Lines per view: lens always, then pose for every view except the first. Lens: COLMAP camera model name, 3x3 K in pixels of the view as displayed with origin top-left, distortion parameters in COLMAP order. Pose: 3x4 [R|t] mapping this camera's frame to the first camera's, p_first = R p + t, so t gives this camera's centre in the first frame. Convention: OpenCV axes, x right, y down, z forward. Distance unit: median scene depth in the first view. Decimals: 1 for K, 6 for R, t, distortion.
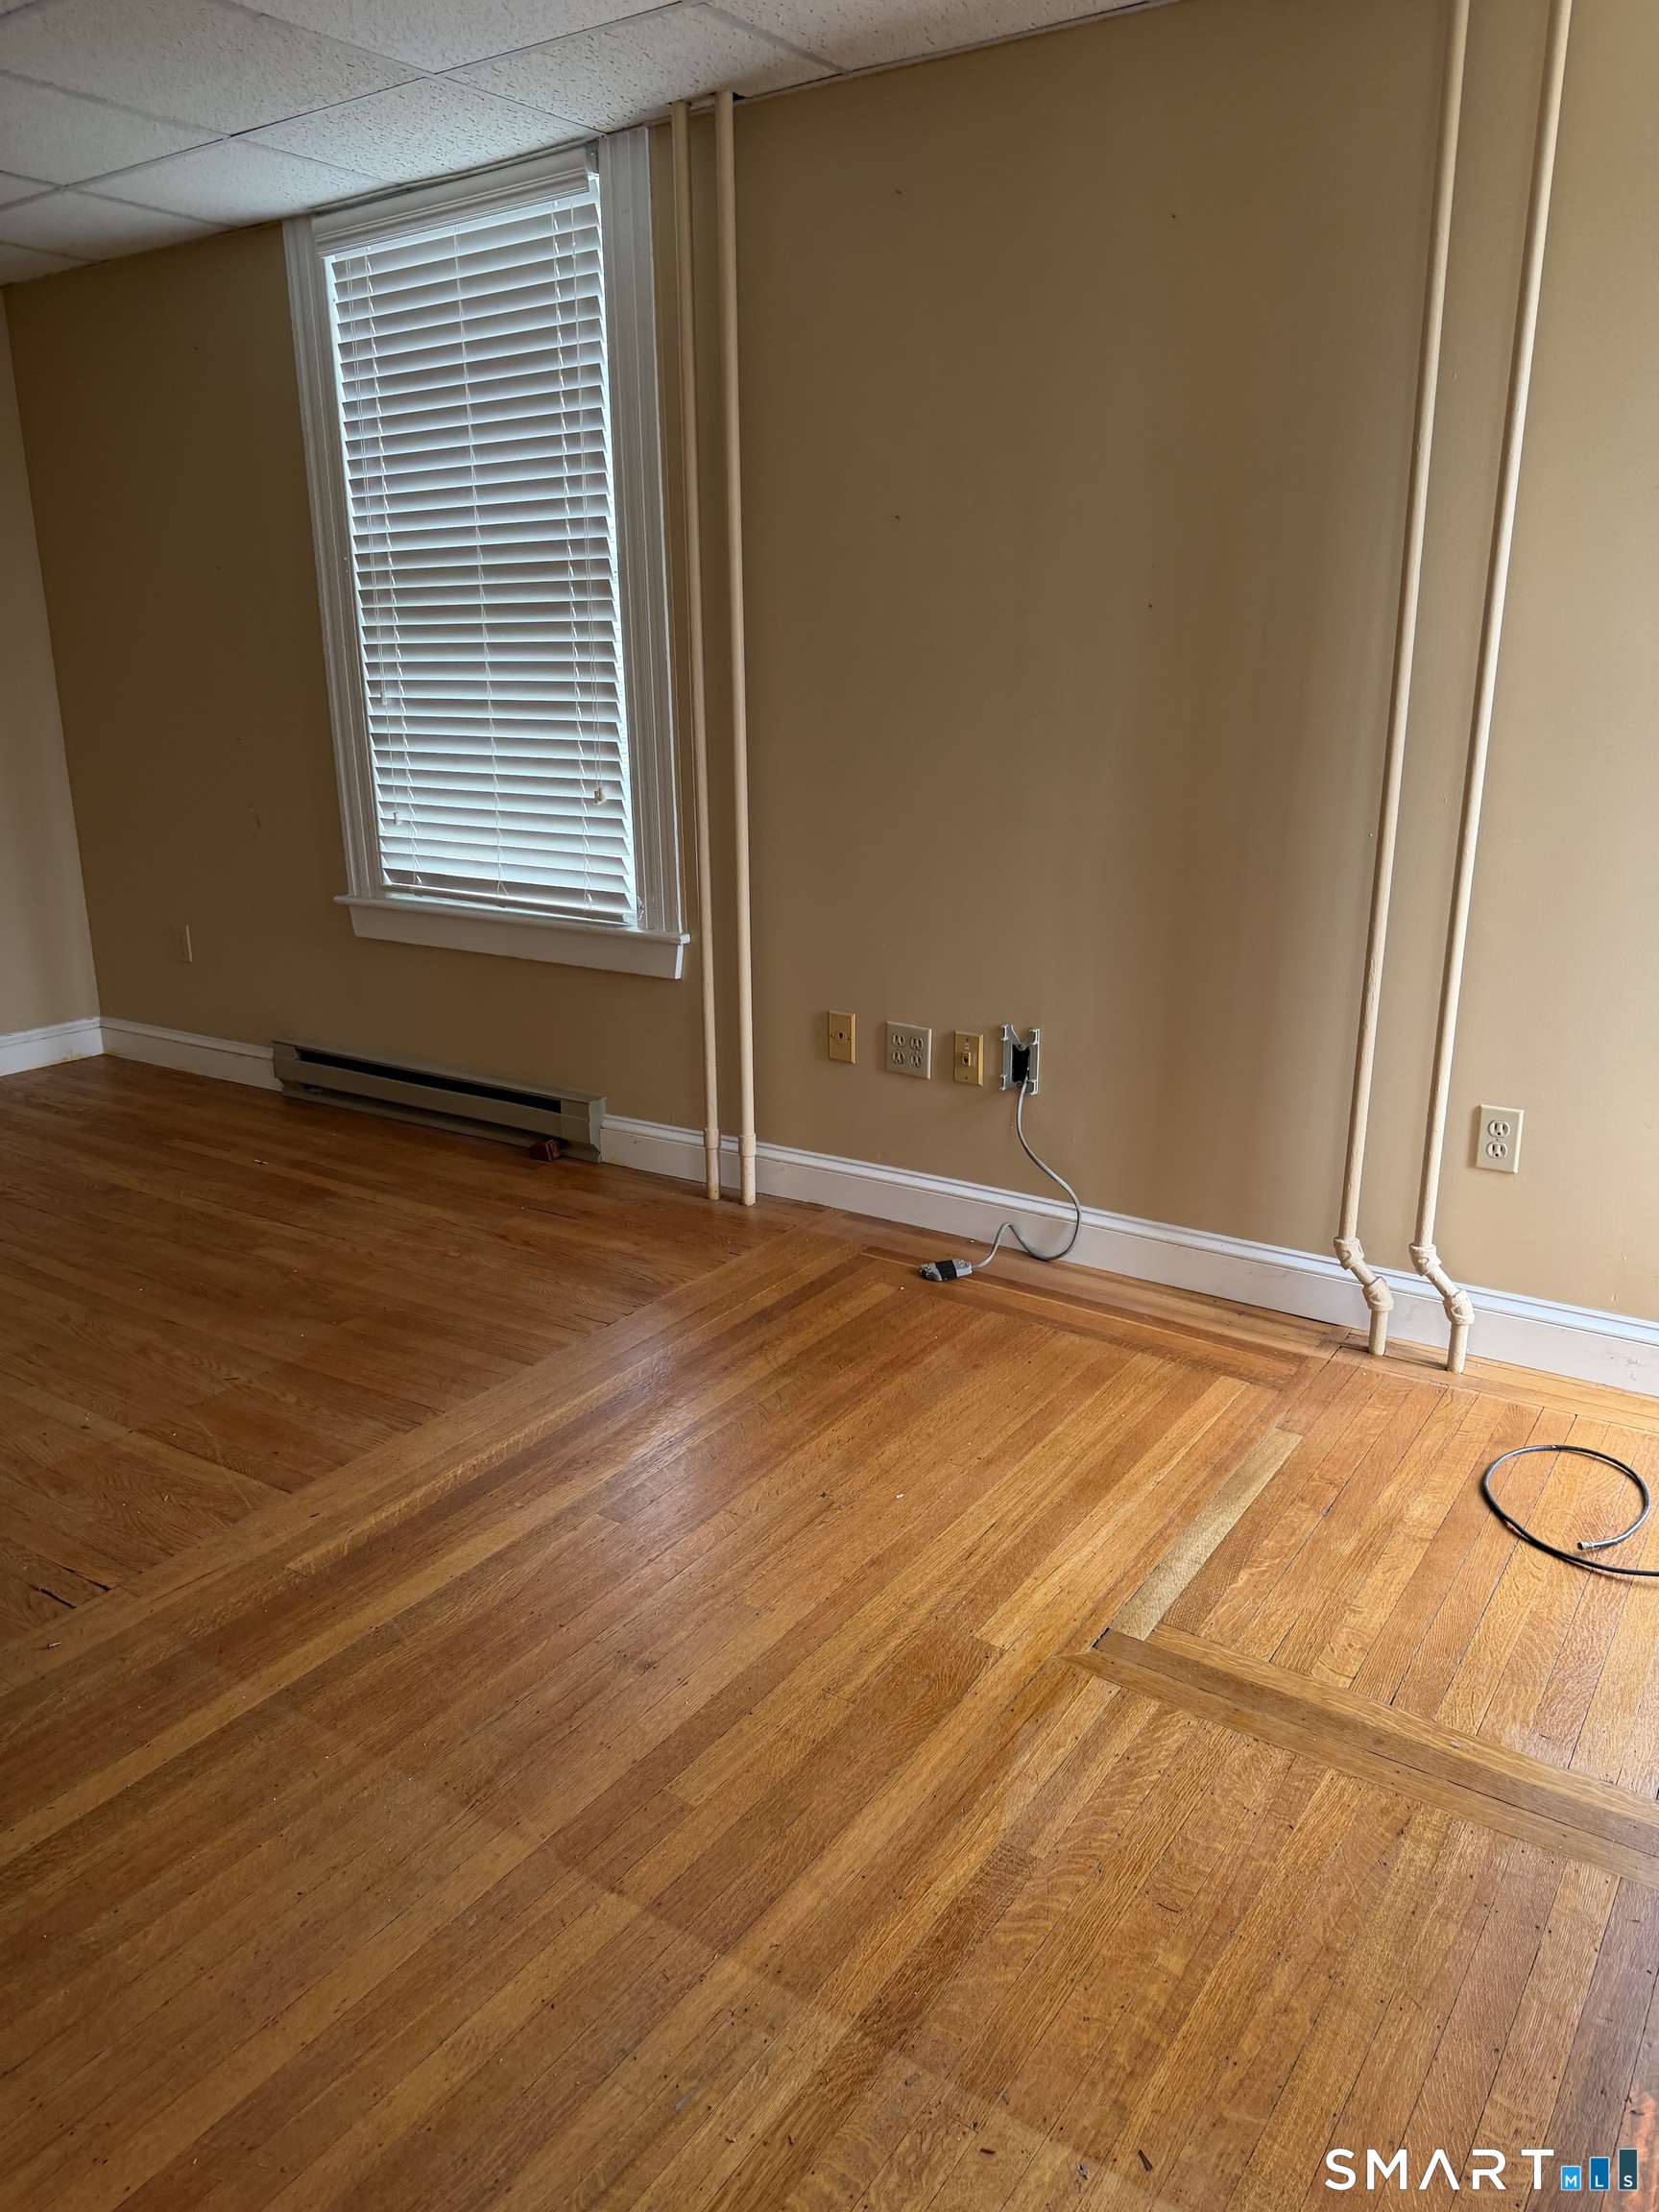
lens RADIAL K [[1561.5, 0, 839.9], [0, 1561.5, 1102.1], [0, 0, 1]] dist [0.051868, -0.085098]
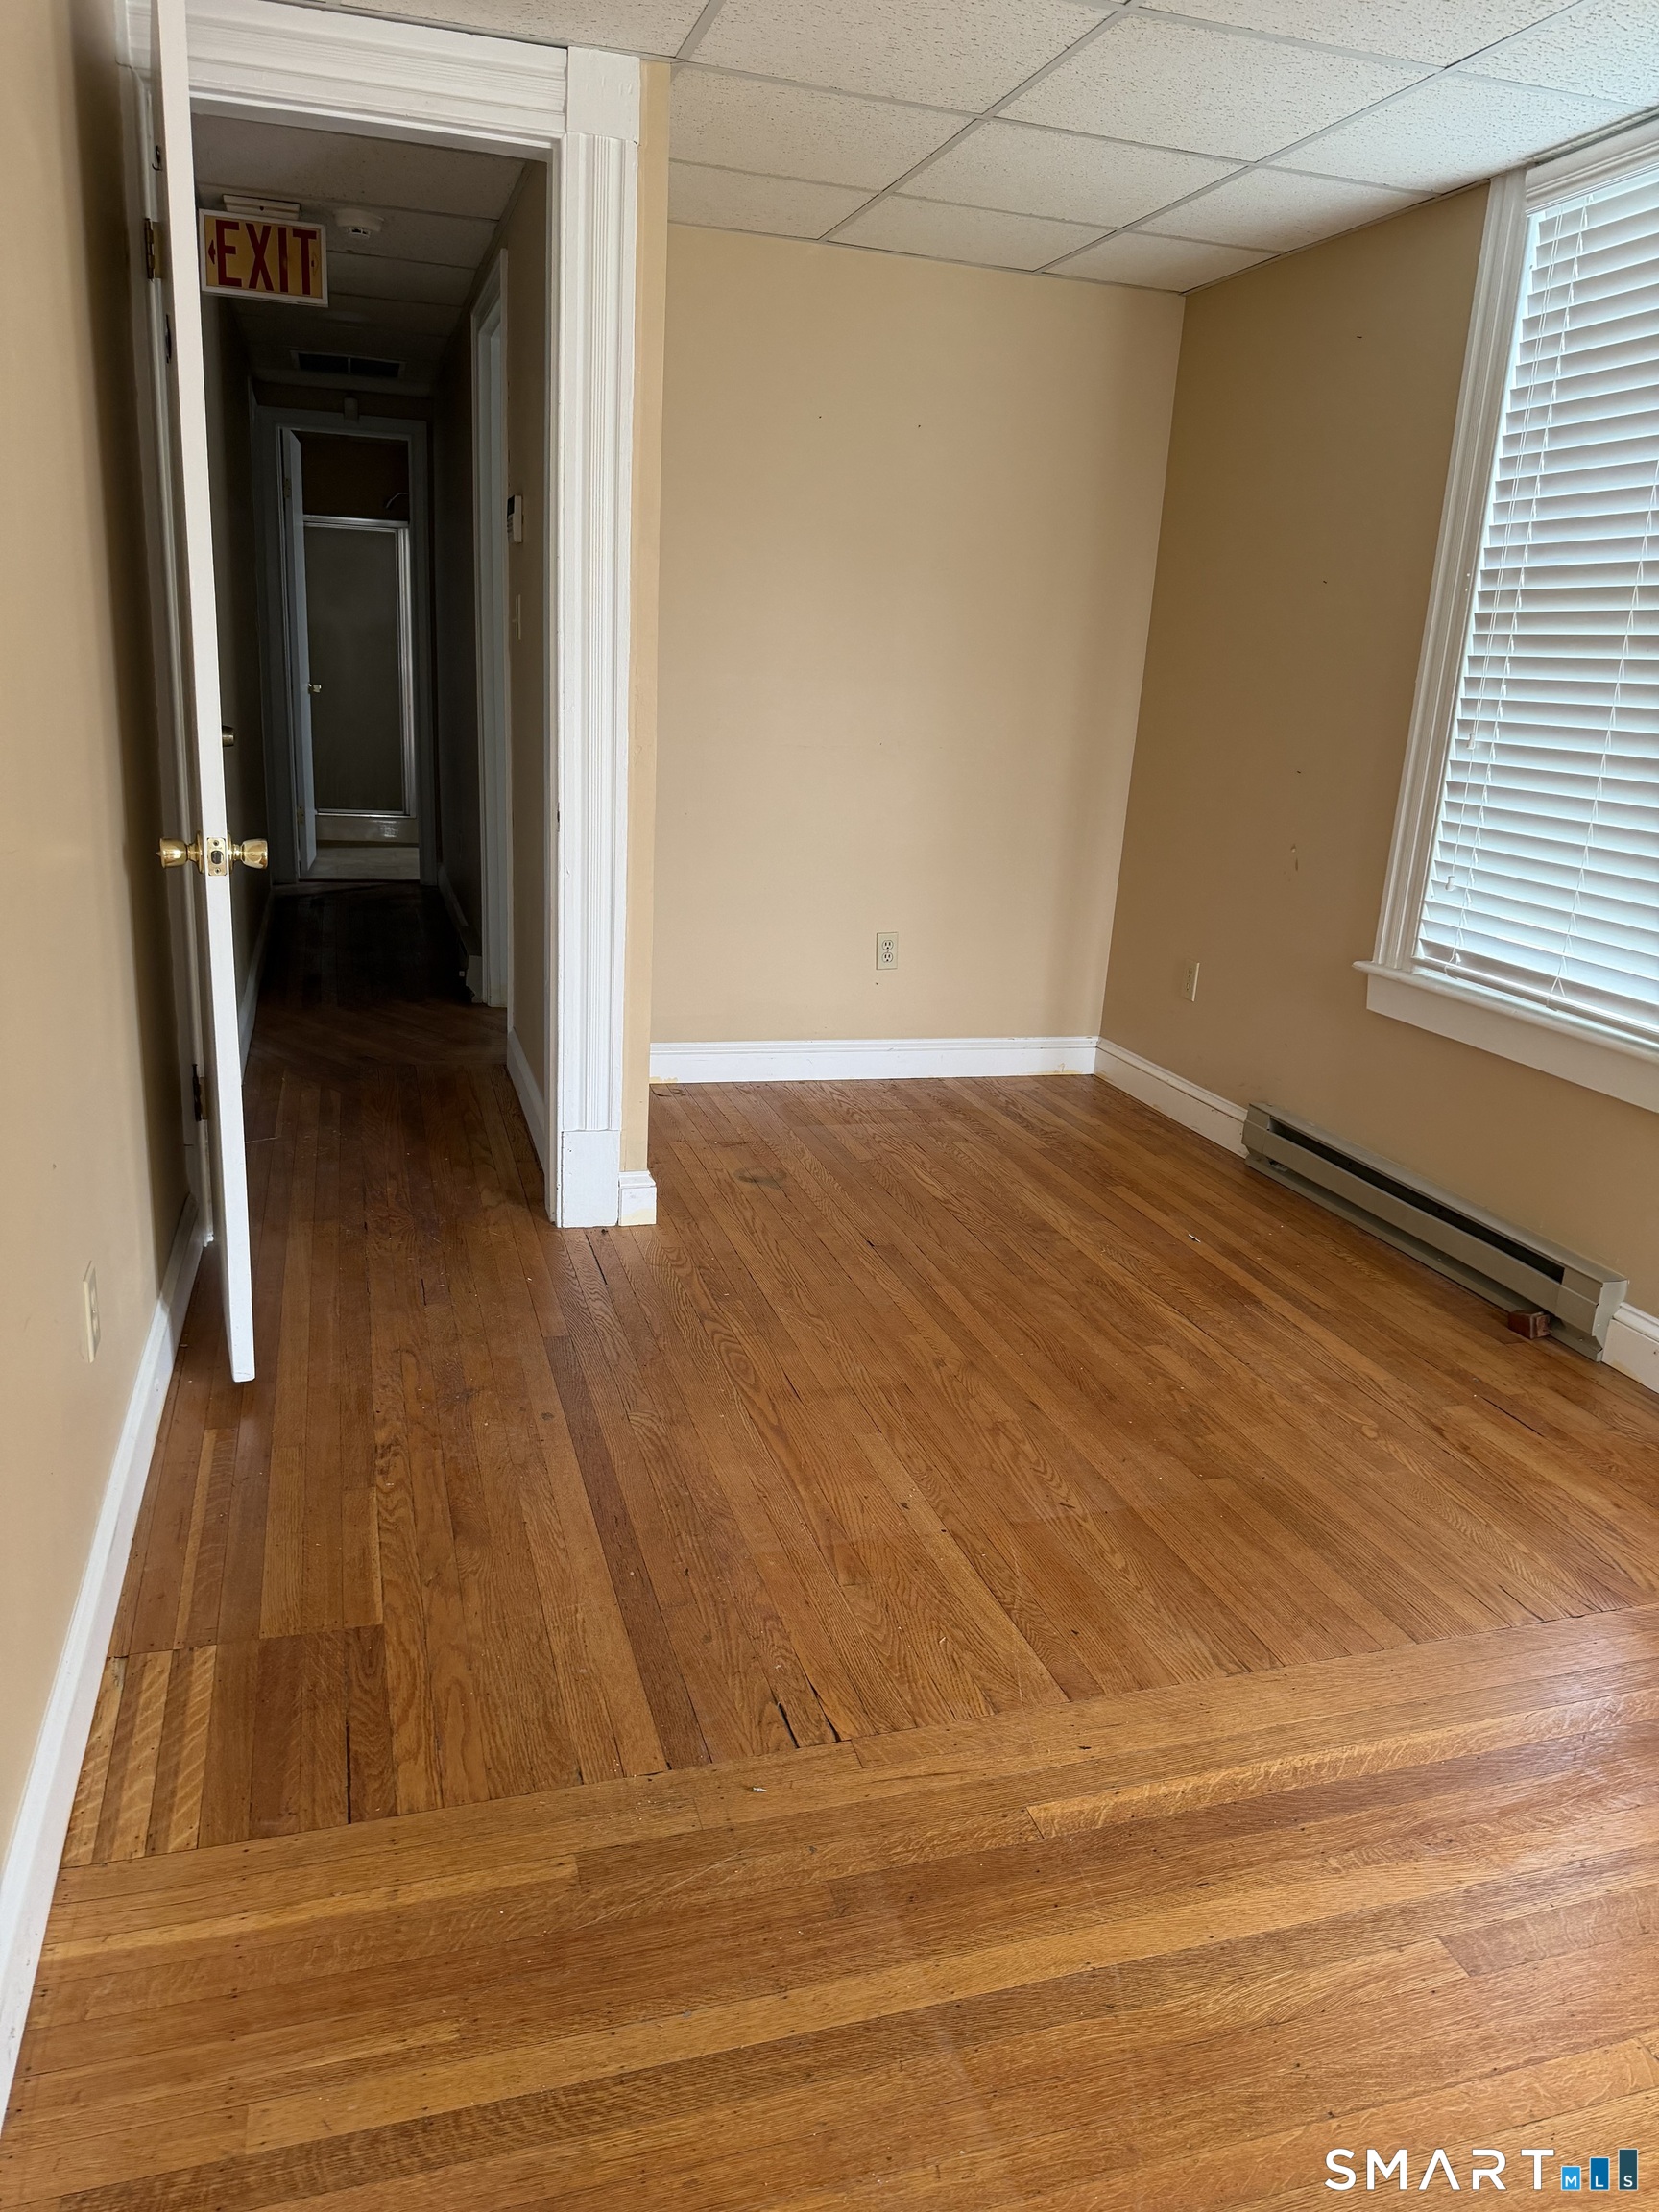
lens RADIAL K [[1561.5, 0, 839.9], [0, 1561.5, 1102.1], [0, 0, 1]] dist [0.051868, -0.085098]
pose [[0.782025, 0.224623, -0.581362, -0.026753], [-0.235655, 0.970114, 0.057833, -0.045024], [0.576979, 0.091774, 0.811587, 0.162664]]
